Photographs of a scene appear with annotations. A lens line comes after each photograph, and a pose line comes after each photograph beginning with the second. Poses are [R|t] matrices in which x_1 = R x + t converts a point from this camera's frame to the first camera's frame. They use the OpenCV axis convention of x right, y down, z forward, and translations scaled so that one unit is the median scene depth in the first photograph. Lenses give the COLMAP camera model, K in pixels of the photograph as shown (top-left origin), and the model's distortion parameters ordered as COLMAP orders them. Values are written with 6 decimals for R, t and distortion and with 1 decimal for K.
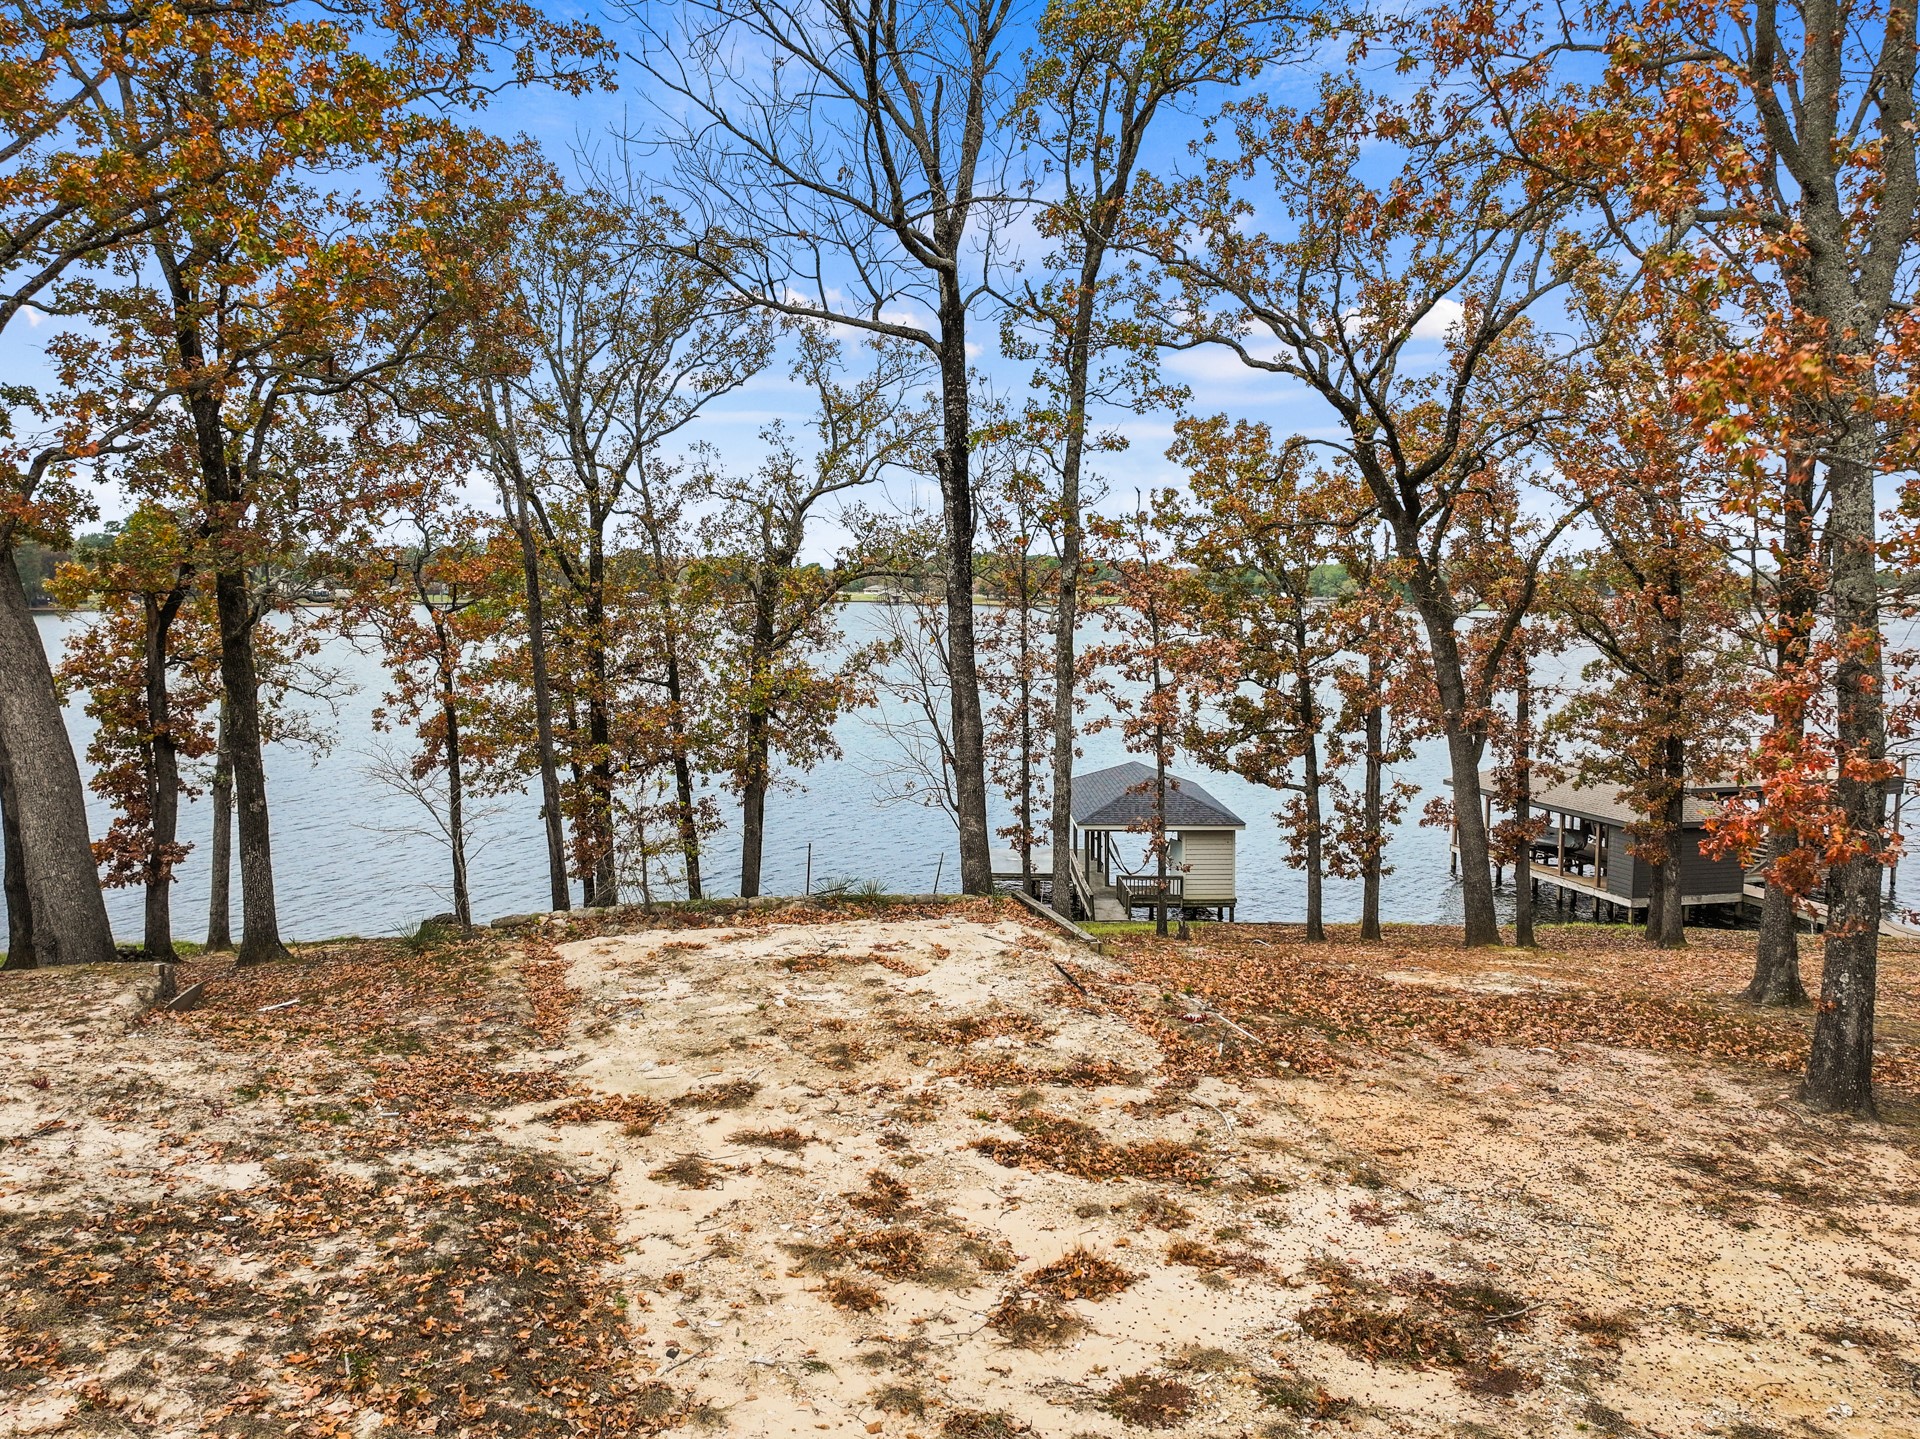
lens RADIAL K [[1495.8, 0, 958.9], [0, 1495.8, 716.1], [0, 0, 1]] dist [0.002267, -0.007062]
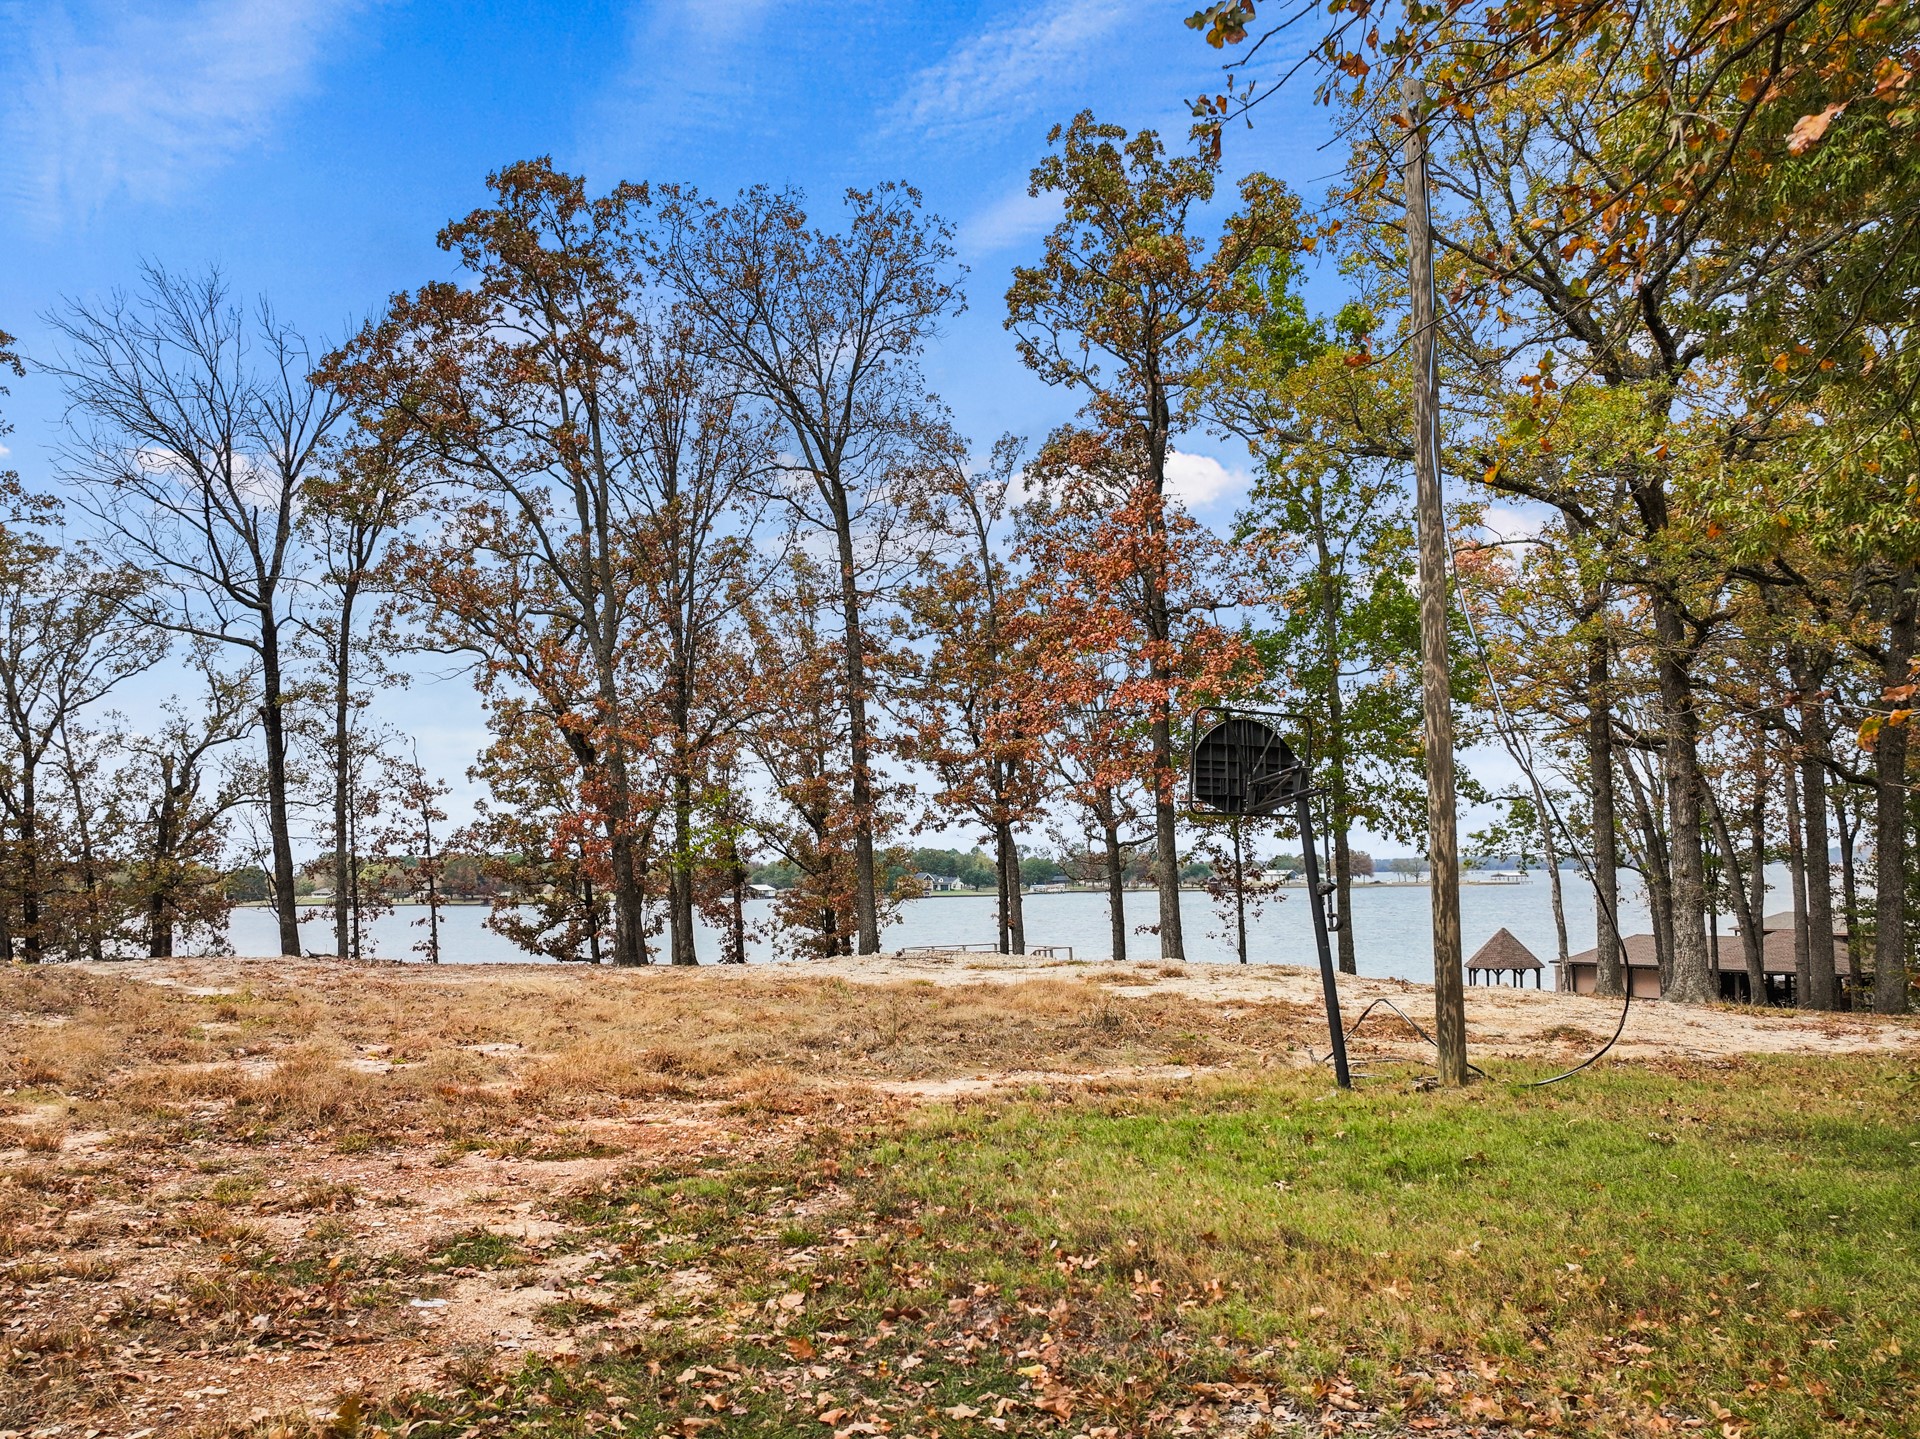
lens RADIAL K [[1495.8, 0, 919.1], [0, 1495.8, 869.8], [0, 0, 1]] dist [0.002267, -0.007062]
pose [[0.948937, -0.018939, 0.314896, 0.100456], [0.049117, 0.994893, -0.088175, 0.127973], [-0.311618, 0.099139, 0.945021, -0.549418]]
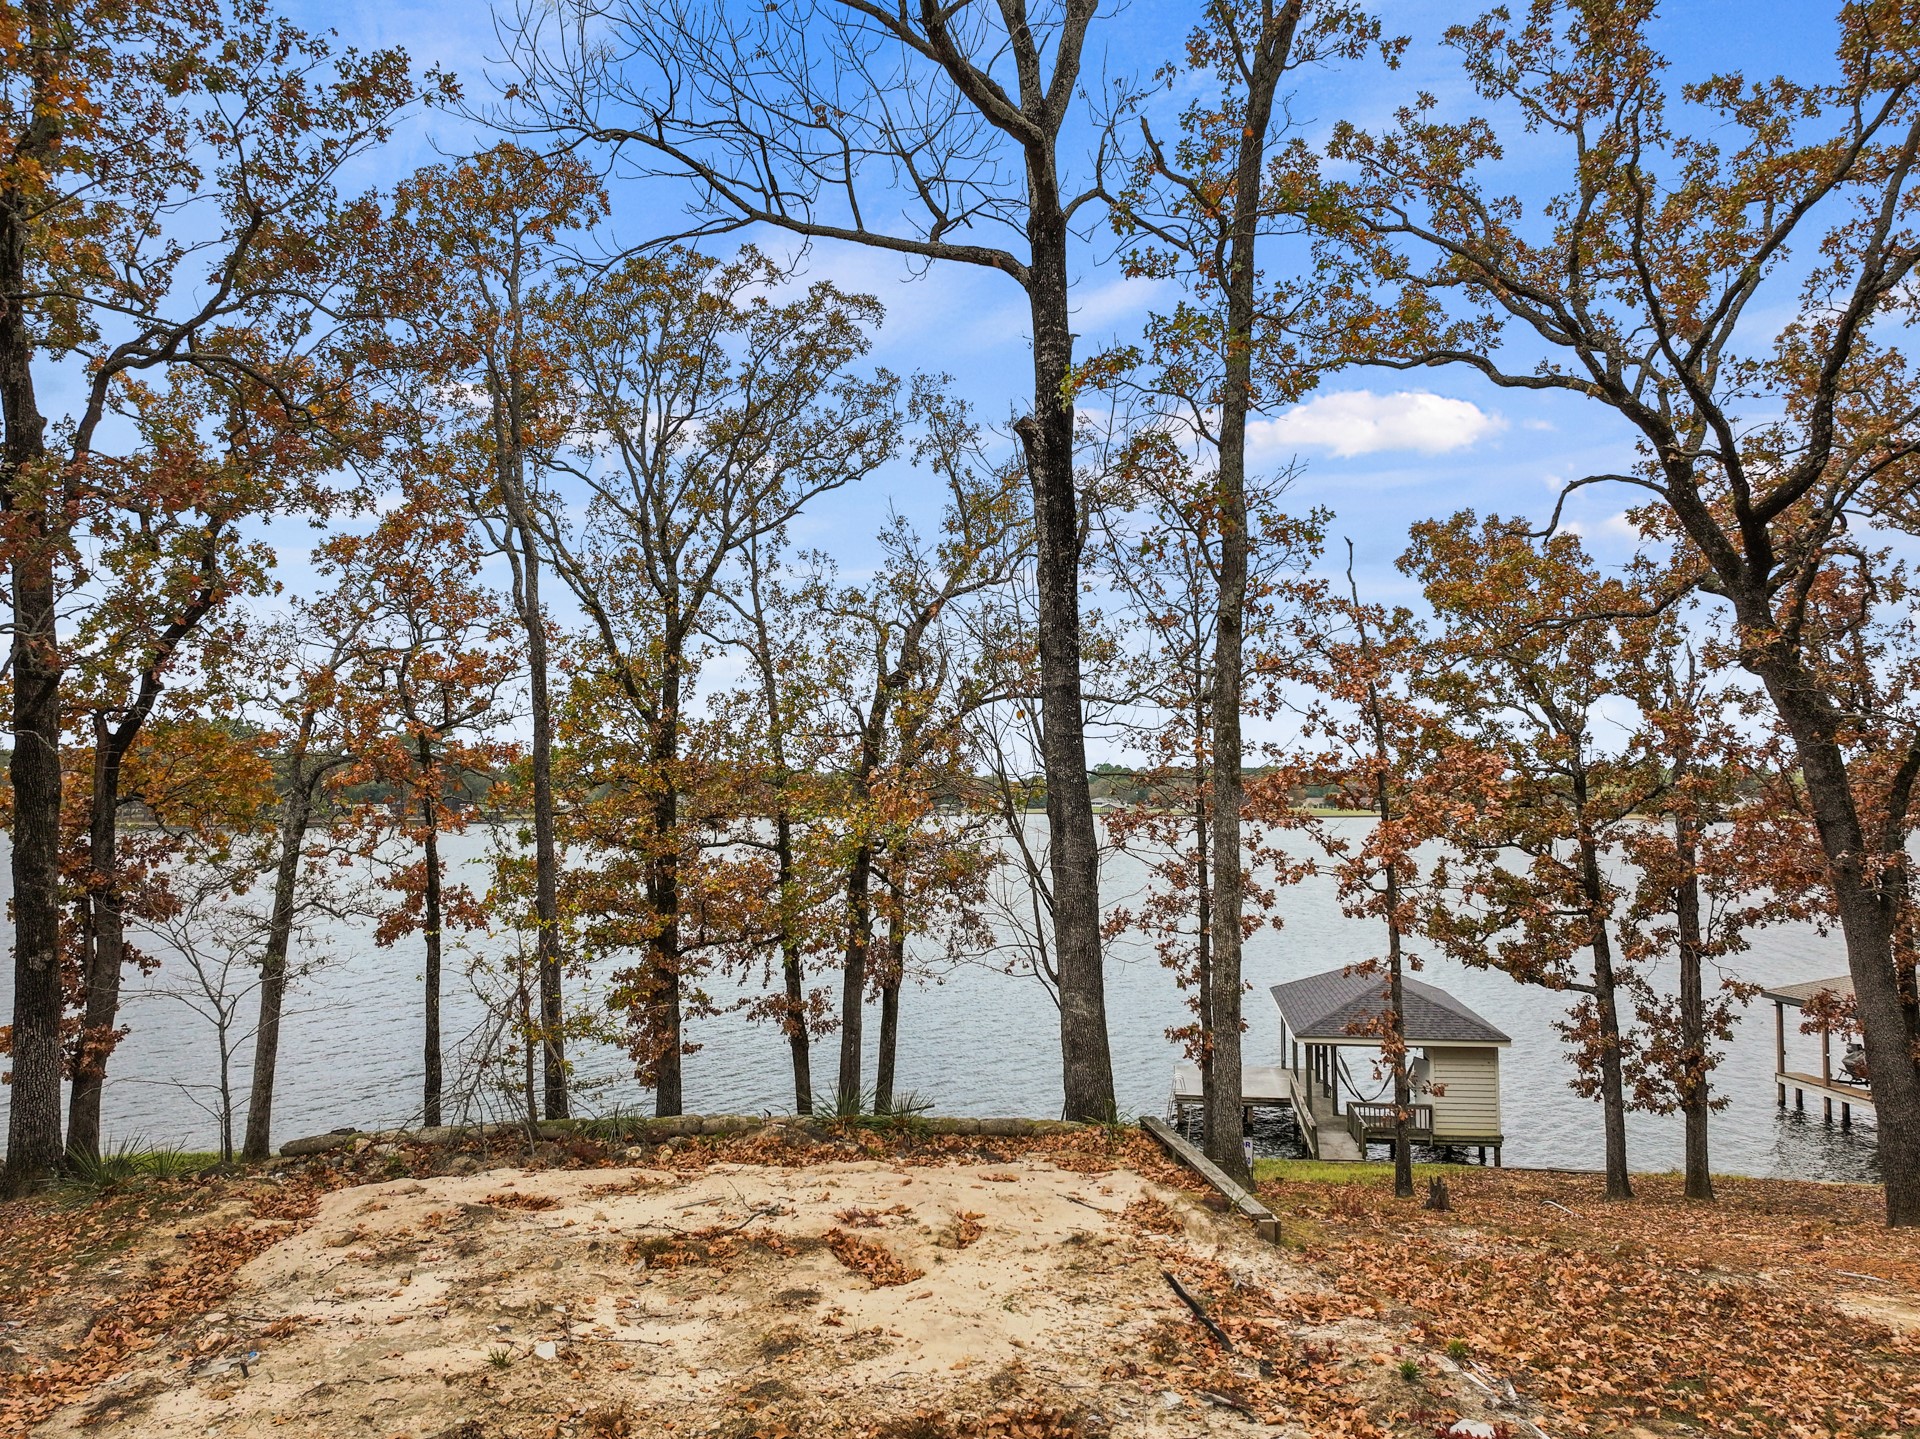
lens RADIAL K [[1495.8, 0, 971.3], [0, 1495.8, 711.8], [0, 0, 1]] dist [0.002267, -0.007062]
pose [[0.989710, -0.011794, -0.142599, 0.033780], [-0.009170, 0.989320, -0.145469, 0.026736], [0.142792, 0.145279, 0.979032, 0.229790]]
